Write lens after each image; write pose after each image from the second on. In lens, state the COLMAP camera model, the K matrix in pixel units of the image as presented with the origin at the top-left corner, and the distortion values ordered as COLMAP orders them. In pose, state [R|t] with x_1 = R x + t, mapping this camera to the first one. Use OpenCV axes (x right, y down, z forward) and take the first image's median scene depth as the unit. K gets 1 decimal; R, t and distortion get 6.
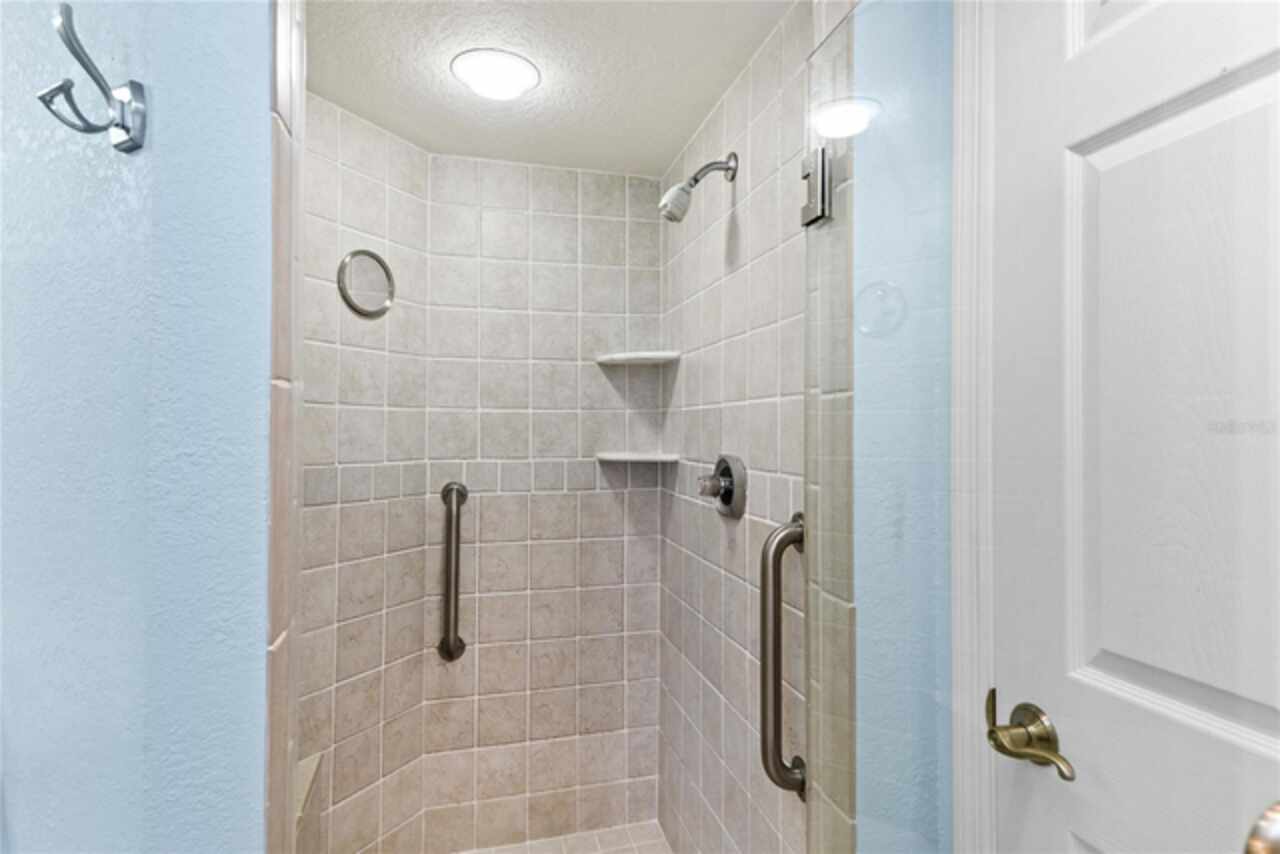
lens RADIAL K [[652.1, 0, 640.0], [0, 652.1, 427.0], [0, 0, 1]] dist [0.028494, -0.022092]
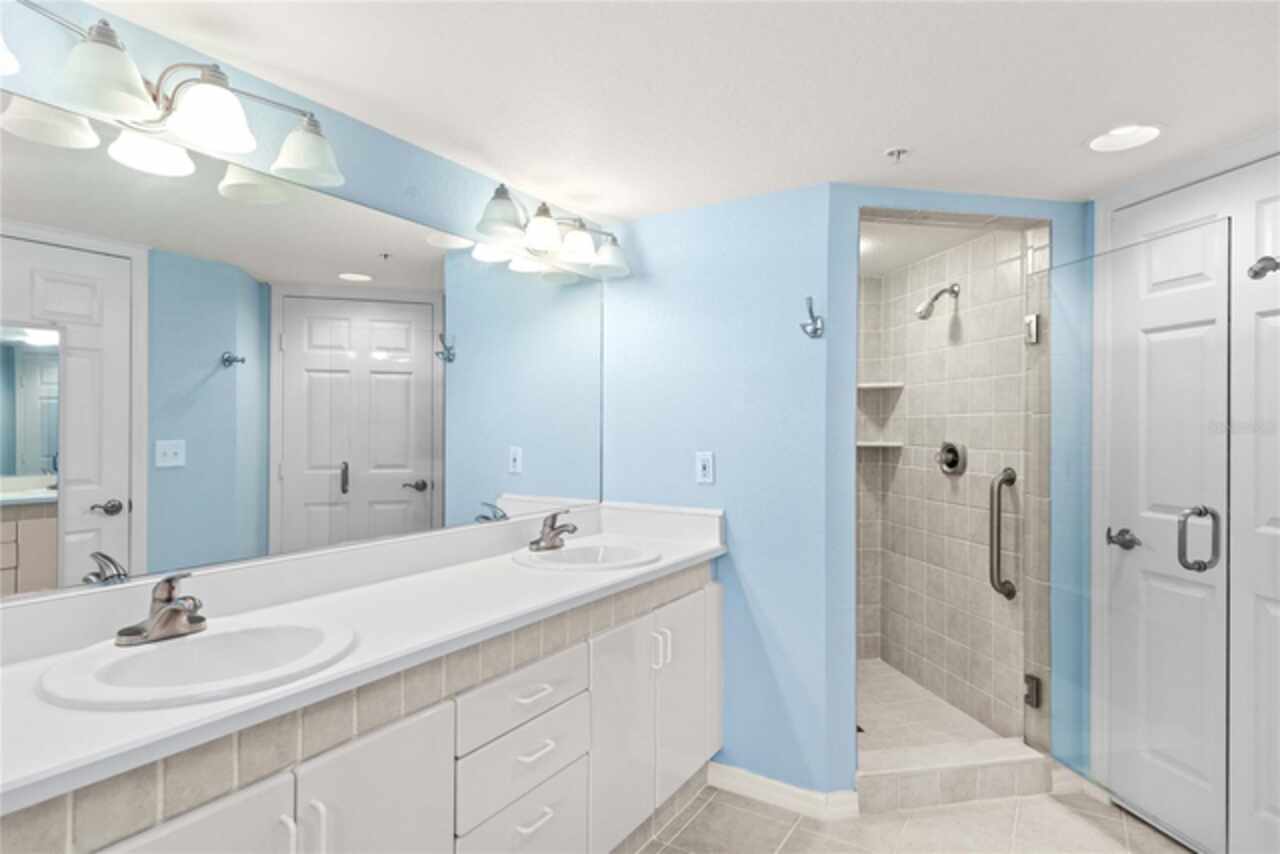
lens RADIAL K [[652.1, 0, 640.0], [0, 652.1, 427.0], [0, 0, 1]] dist [0.028494, -0.022092]
pose [[0.997606, 0.007701, -0.068725, -0.639019], [-0.007420, 0.999963, 0.004332, -0.001777], [0.068755, -0.003812, 0.997626, -0.966773]]
